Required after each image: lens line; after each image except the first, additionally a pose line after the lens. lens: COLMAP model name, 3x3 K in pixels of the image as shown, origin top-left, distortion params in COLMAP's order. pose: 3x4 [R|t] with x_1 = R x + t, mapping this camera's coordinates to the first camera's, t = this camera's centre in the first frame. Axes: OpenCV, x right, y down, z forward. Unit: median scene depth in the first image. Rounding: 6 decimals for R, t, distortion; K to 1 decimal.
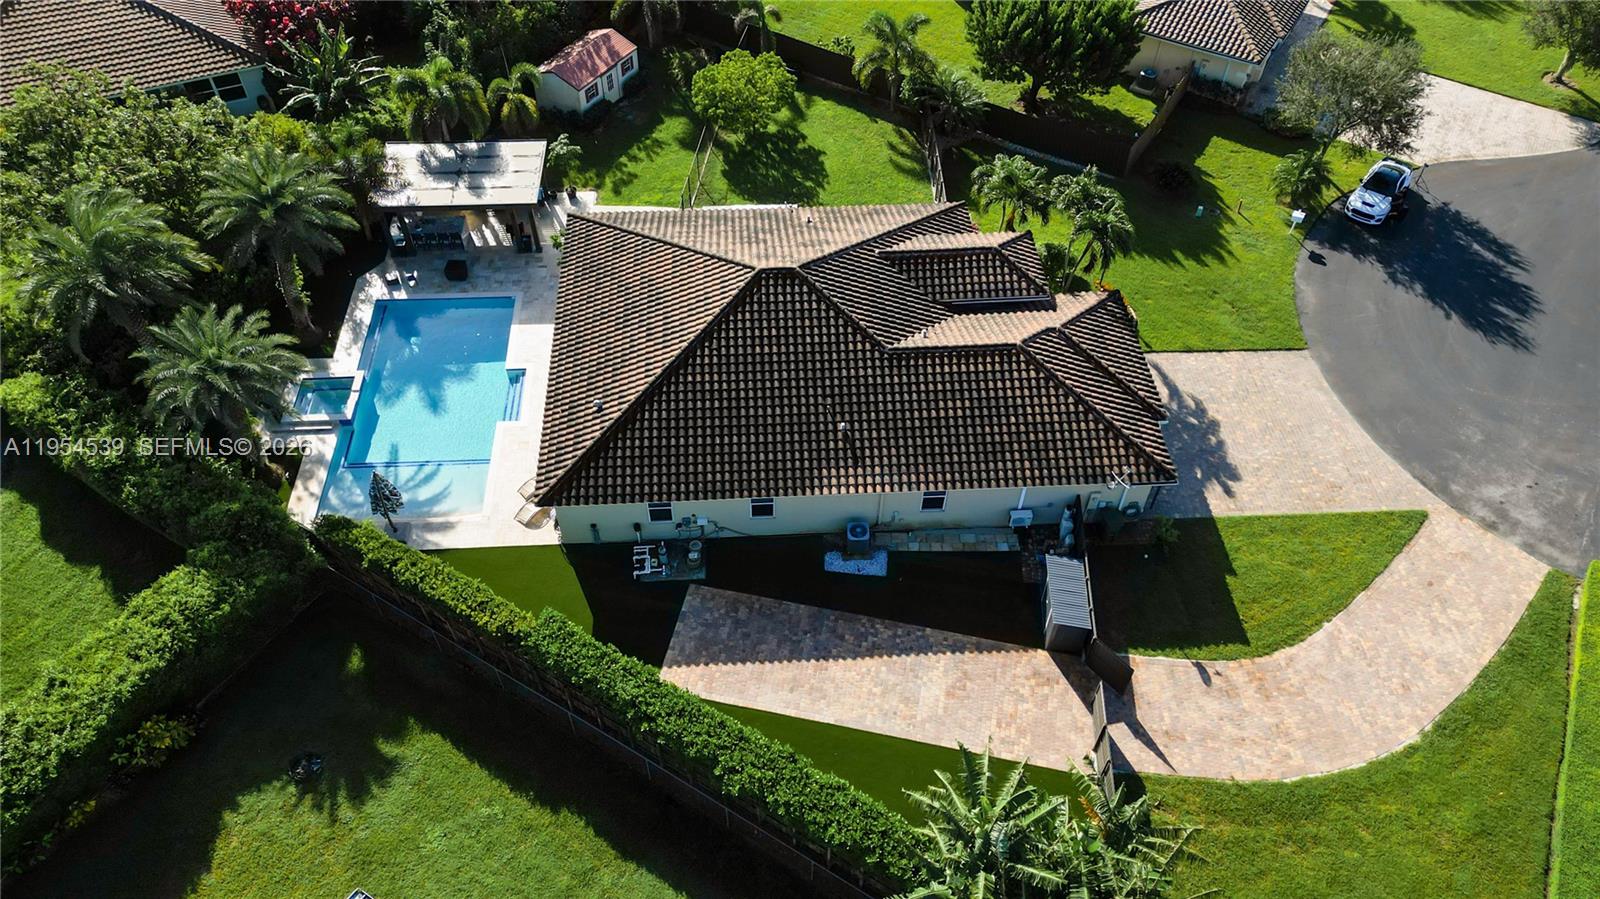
lens RADIAL K [[1111.9, 0, 807.5], [0, 1111.9, 454.0], [0, 0, 1]] dist [0.078451, -0.063502]
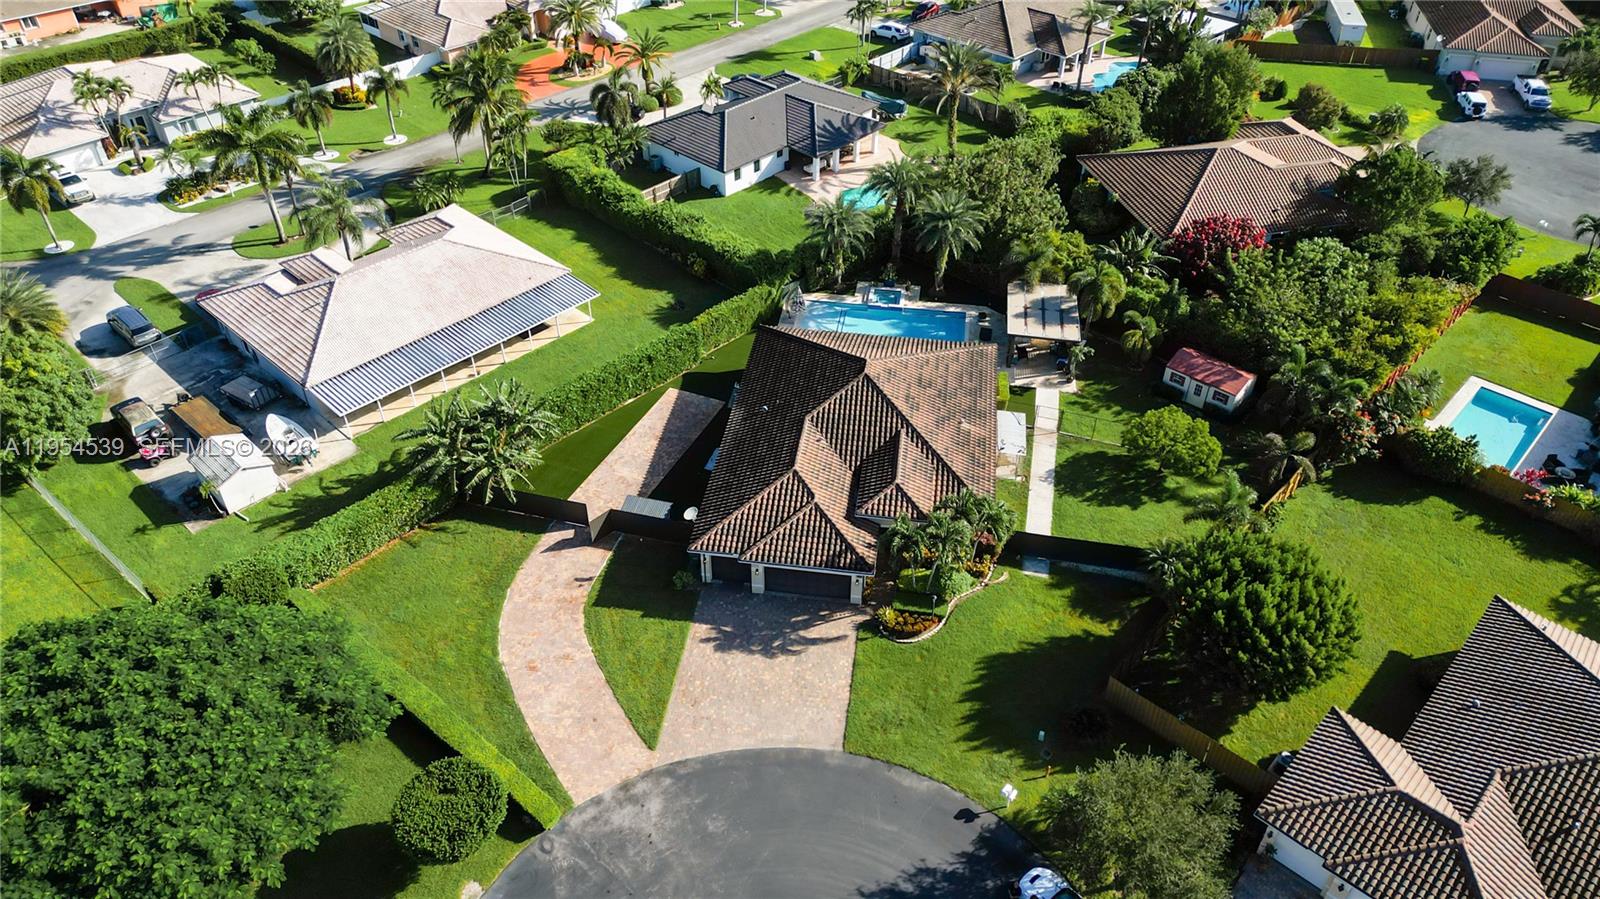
lens RADIAL K [[1163.3, 0, 802.7], [0, 1163.3, 416.8], [0, 0, 1]] dist [0.083331, -0.078231]
pose [[-0.204515, 0.573488, -0.793275, 1.367870], [-0.748043, 0.431133, 0.504536, -0.914521], [0.631352, 0.696589, 0.340820, 0.410683]]
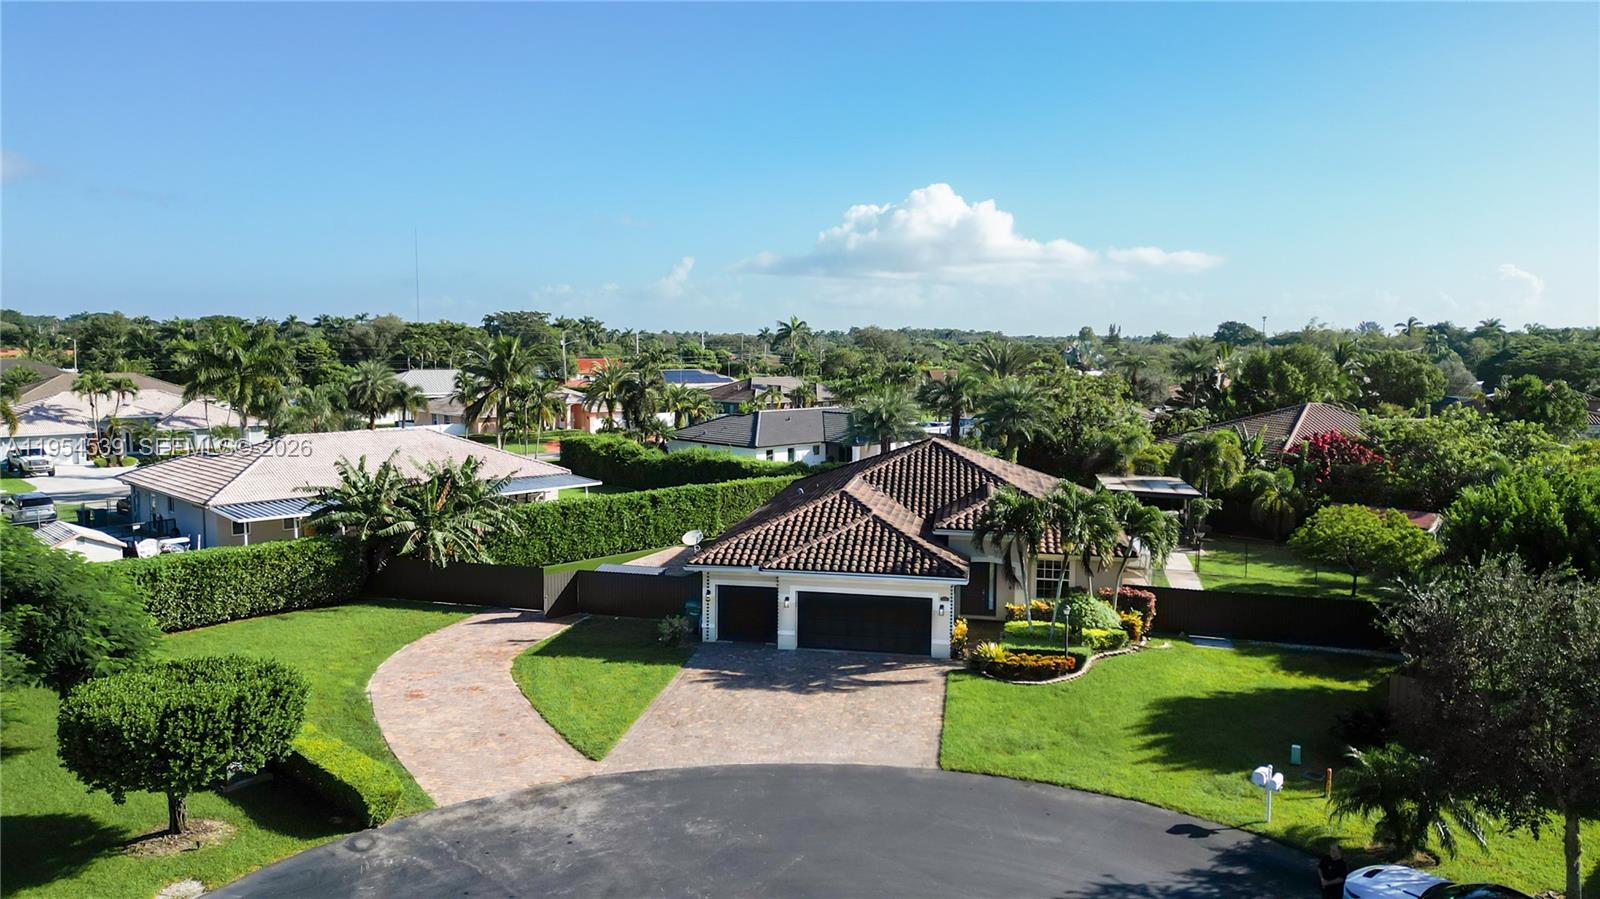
lens RADIAL K [[1130.9, 0, 803.6], [0, 1130.9, 411.2], [0, 0, 1]] dist [0.081119, -0.076528]
pose [[-0.227223, 0.043849, -0.972855, 1.226396], [-0.746320, 0.633912, 0.202885, -0.334264], [0.625601, 0.772161, -0.111314, 1.015528]]
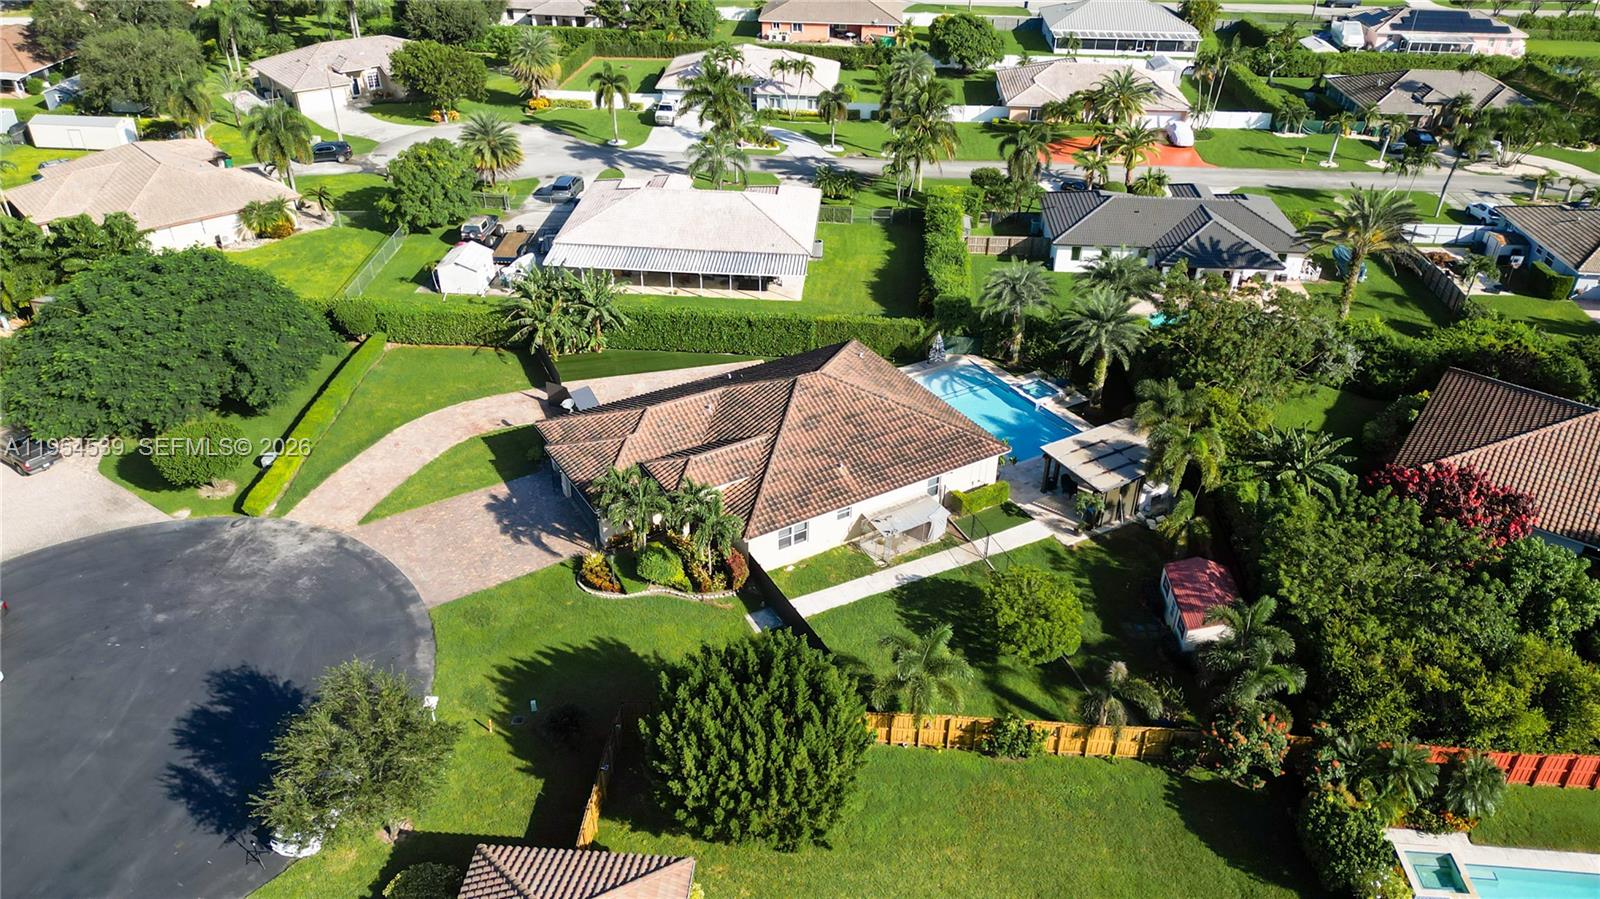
lens RADIAL K [[1143.2, 0, 807.6], [0, 1143.2, 445.8], [0, 0, 1]] dist [0.089999, -0.101155]
pose [[-0.883446, 0.214658, -0.416468, 0.647922], [-0.376522, 0.203747, 0.903725, -1.562560], [0.278846, 0.955201, -0.099176, 1.239783]]
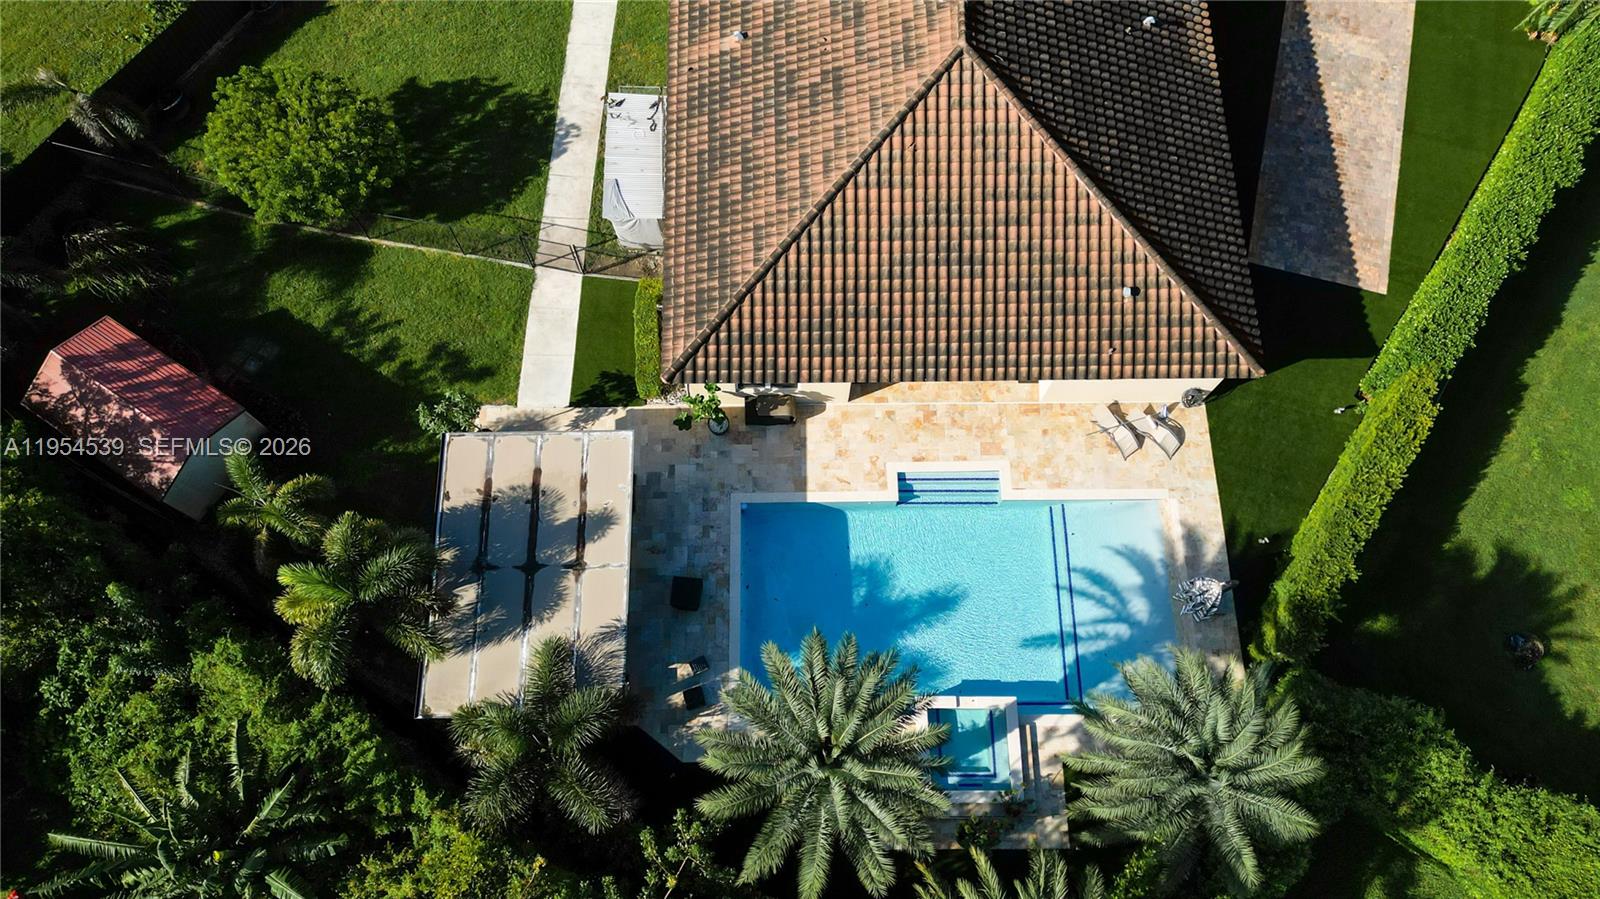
lens RADIAL K [[1111.9, 0, 807.5], [0, 1111.9, 454.0], [0, 0, 1]] dist [0.078451, -0.063502]
pose [[0.047620, -0.947049, 0.317538, -0.516166], [0.737941, 0.247603, 0.627802, -0.618778], [-0.673183, 0.204429, 0.710657, 0.606826]]
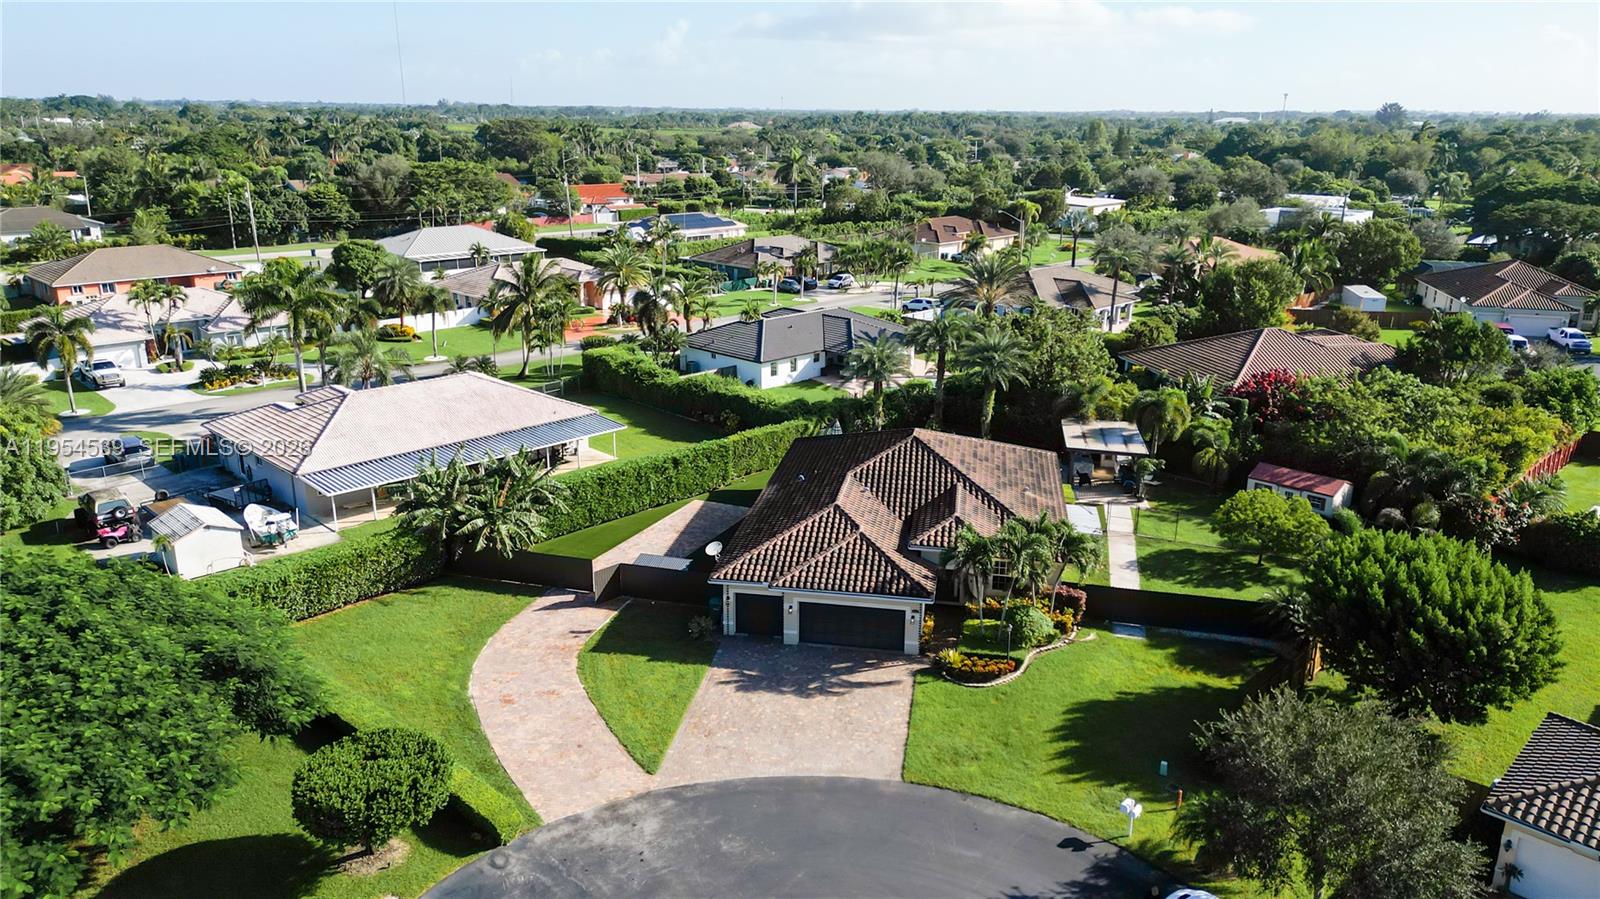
lens RADIAL K [[1143.1, 0, 802.4], [0, 1143.1, 406.9], [0, 0, 1]] dist [0.078793, -0.065629]
pose [[-0.229808, 0.226884, -0.946421, 1.407739], [-0.744754, 0.585017, 0.321085, -0.554891], [0.626522, 0.778639, 0.034531, 0.821871]]
